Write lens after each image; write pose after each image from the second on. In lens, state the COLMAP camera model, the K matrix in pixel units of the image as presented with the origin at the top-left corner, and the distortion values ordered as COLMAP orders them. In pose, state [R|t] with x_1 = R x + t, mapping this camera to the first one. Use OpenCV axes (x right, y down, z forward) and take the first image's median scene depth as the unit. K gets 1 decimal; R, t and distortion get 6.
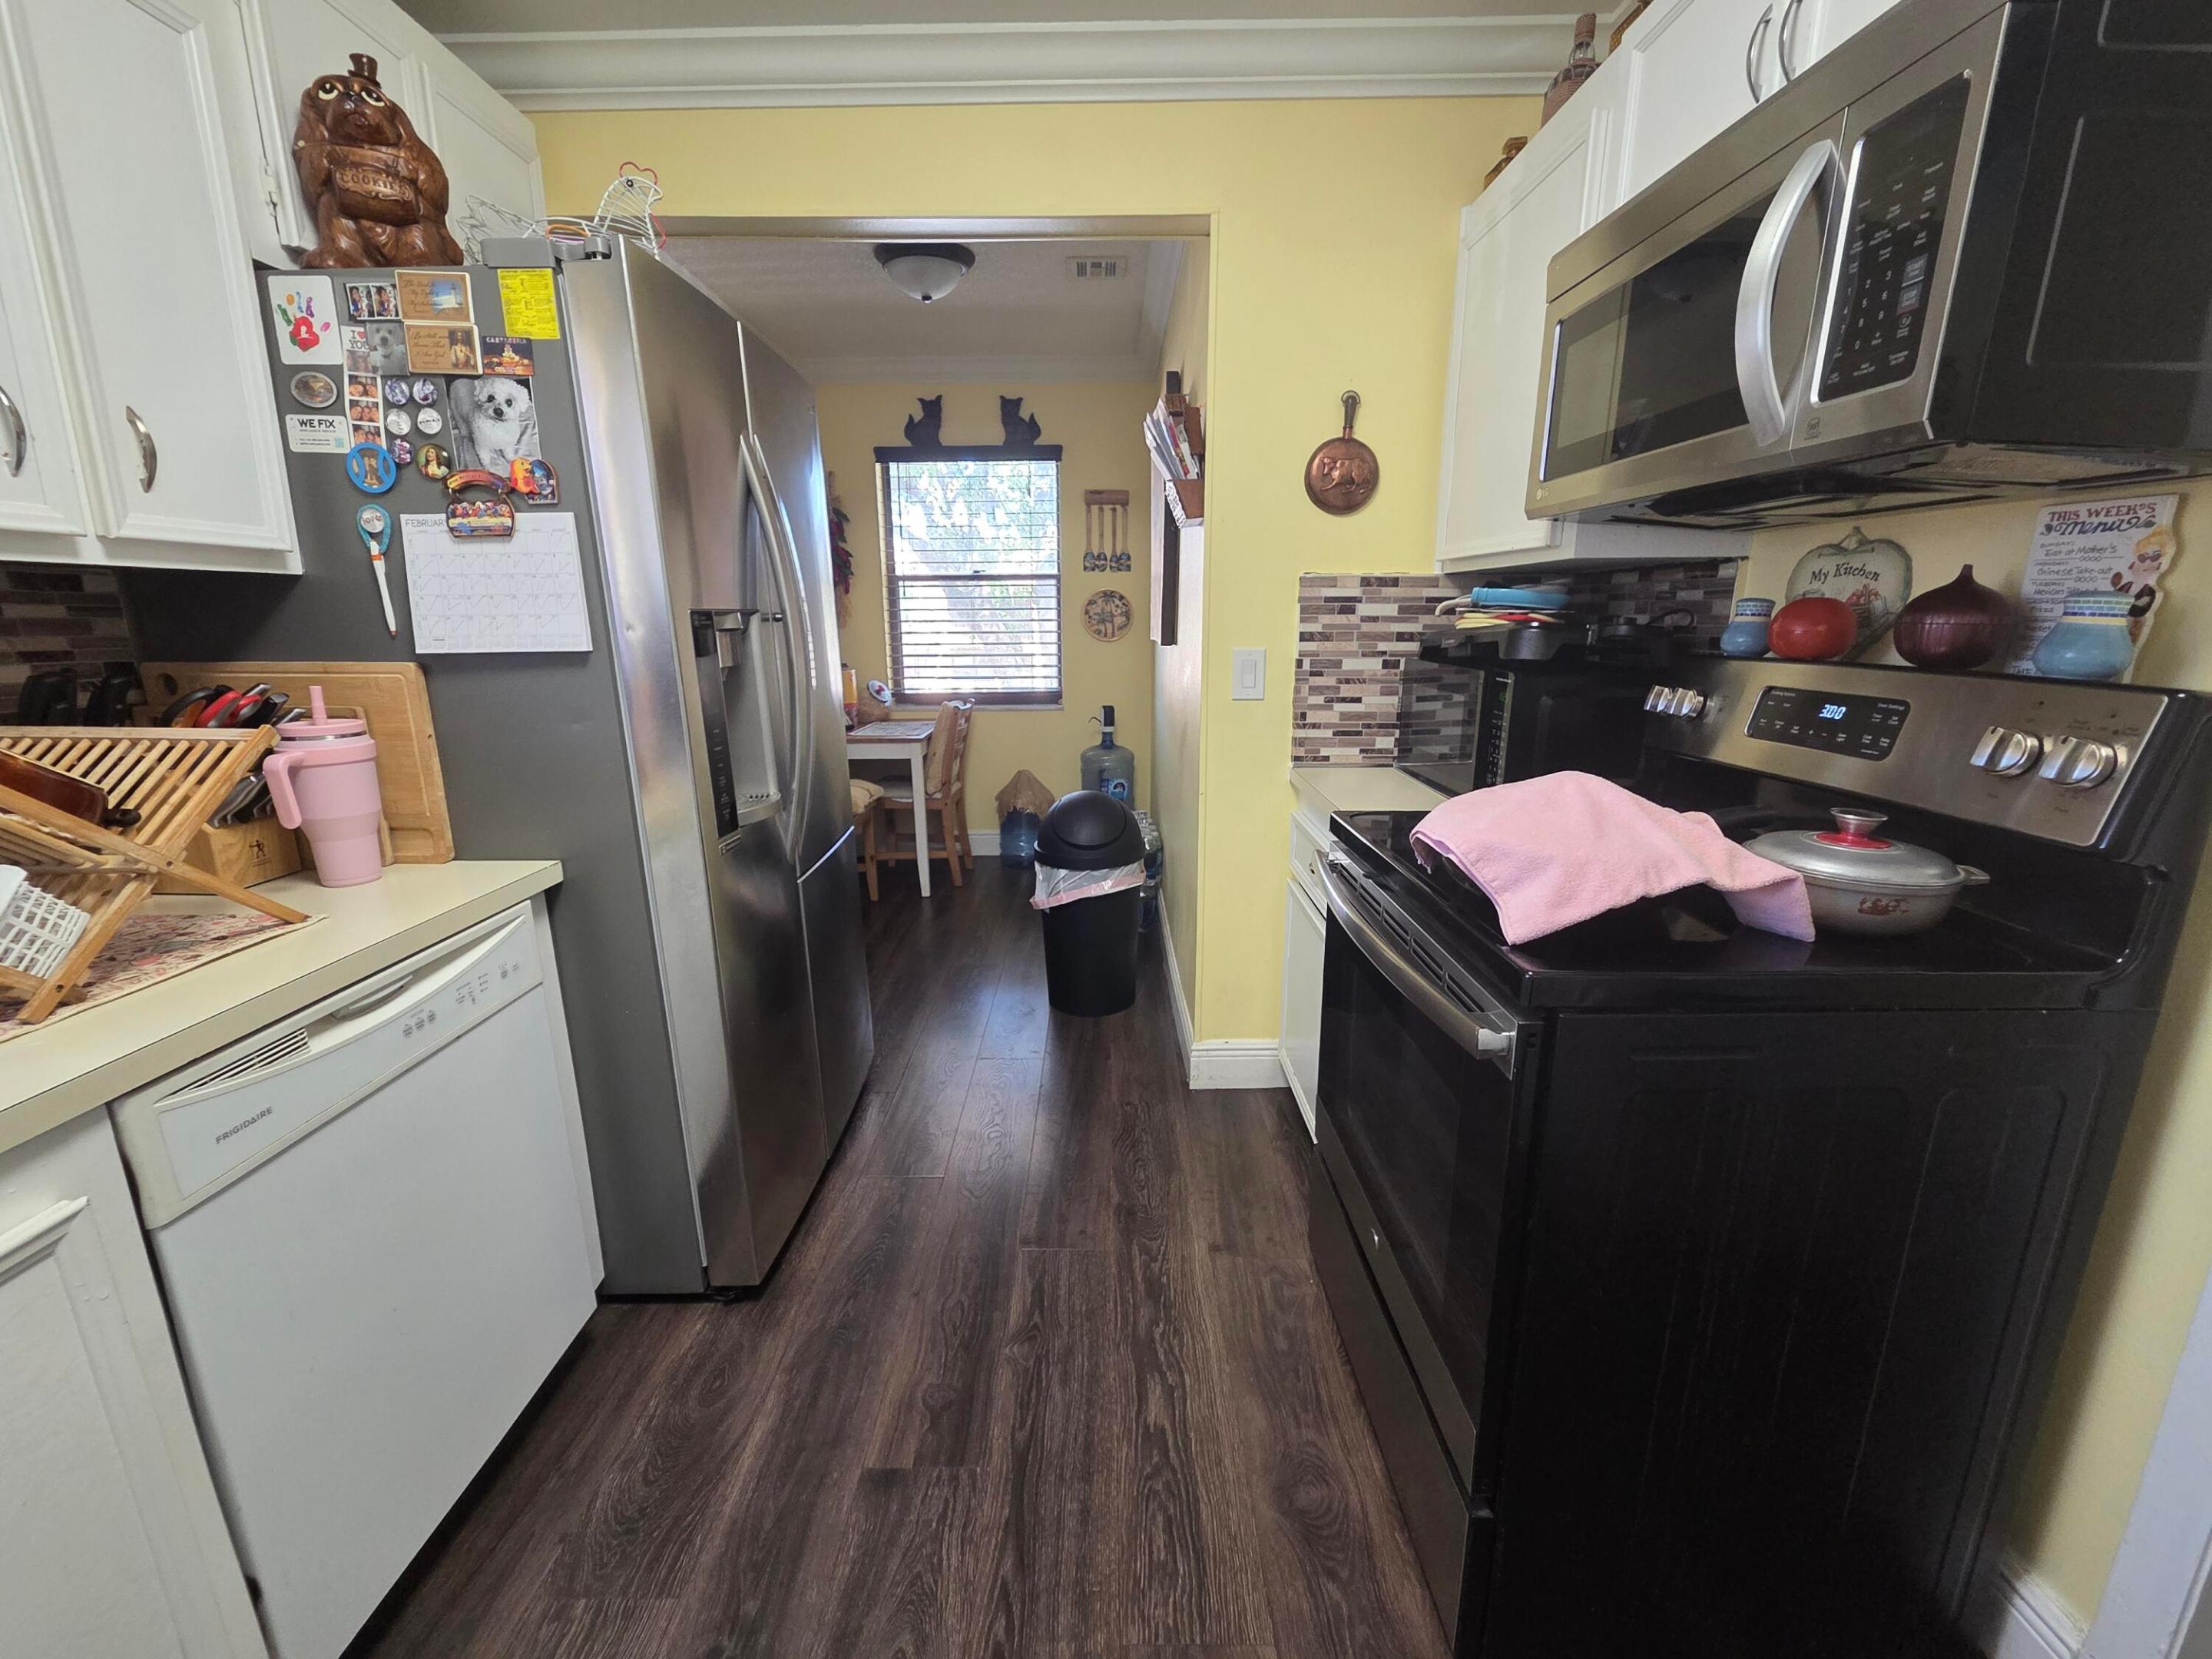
lens RADIAL K [[904.8, 0, 1097.3], [0, 904.8, 834.4], [0, 0, 1]] dist [0.001364, 0.000852]
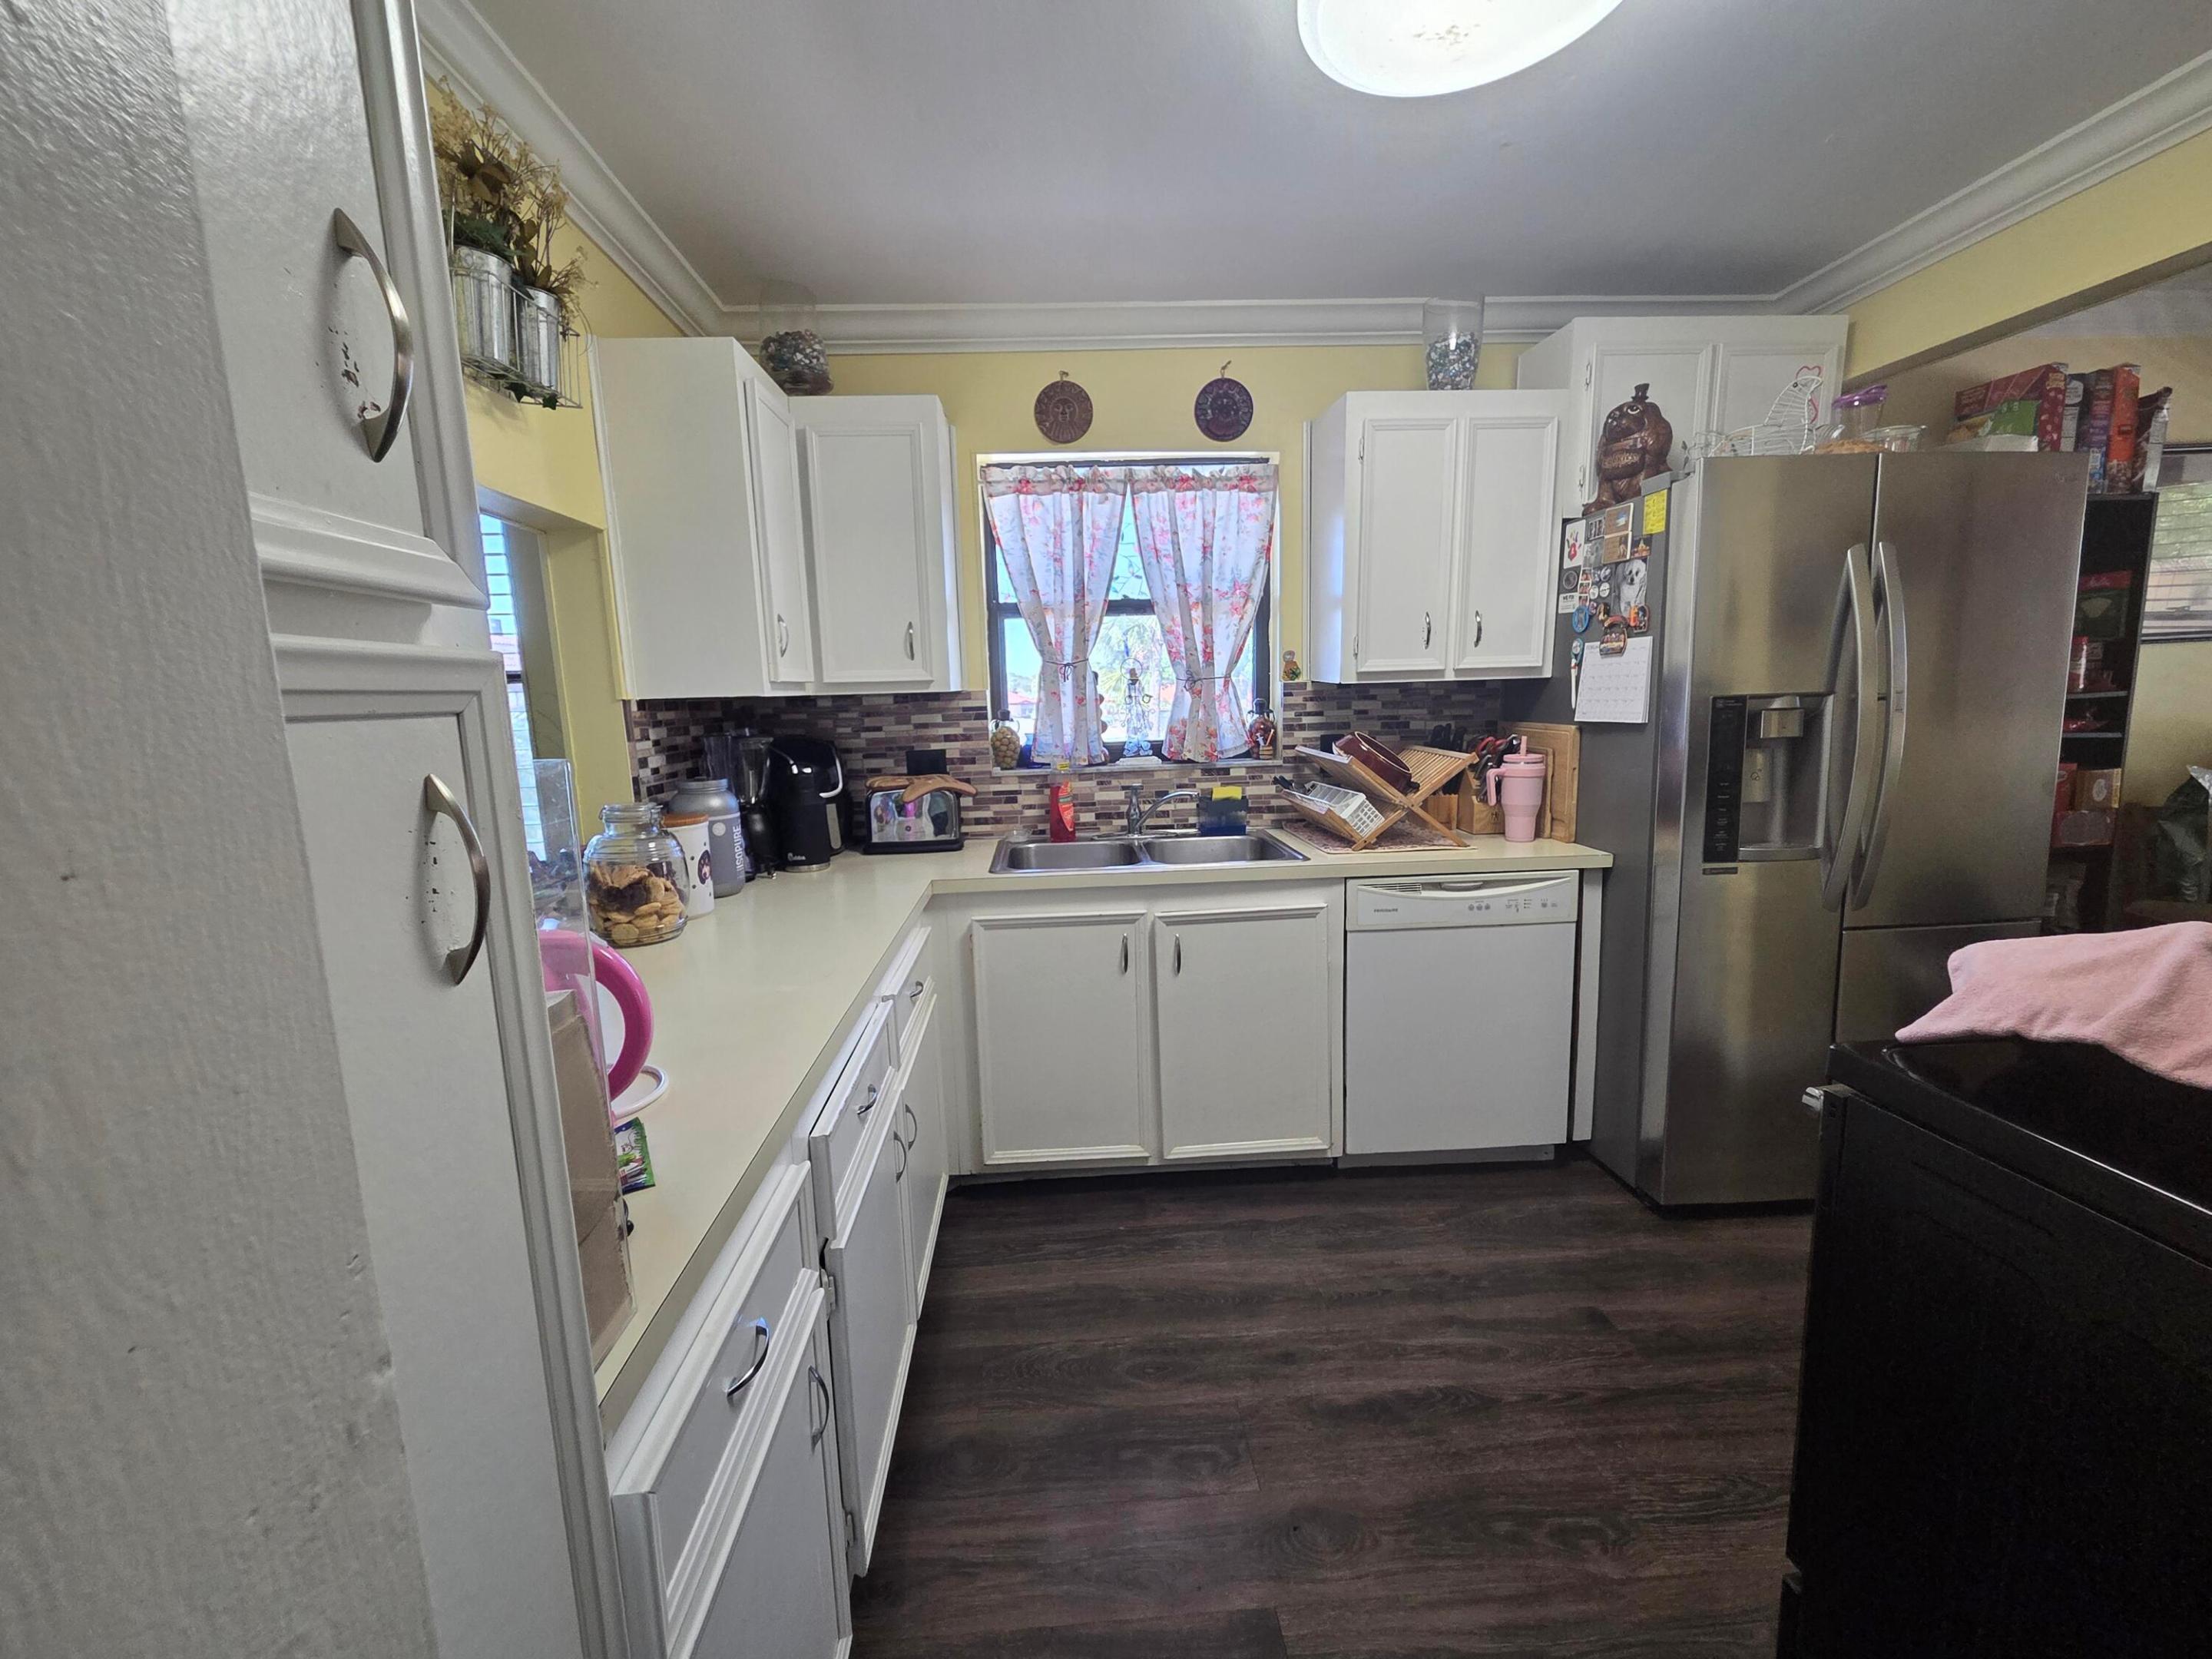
lens RADIAL K [[904.8, 0, 1101.6], [0, 904.8, 825.9], [0, 0, 1]] dist [0.001364, 0.000852]
pose [[0.069246, 0.145541, -0.986926, 0.977716], [-0.205700, 0.970125, 0.128631, -0.041066], [0.976162, 0.194104, 0.097115, -0.024652]]
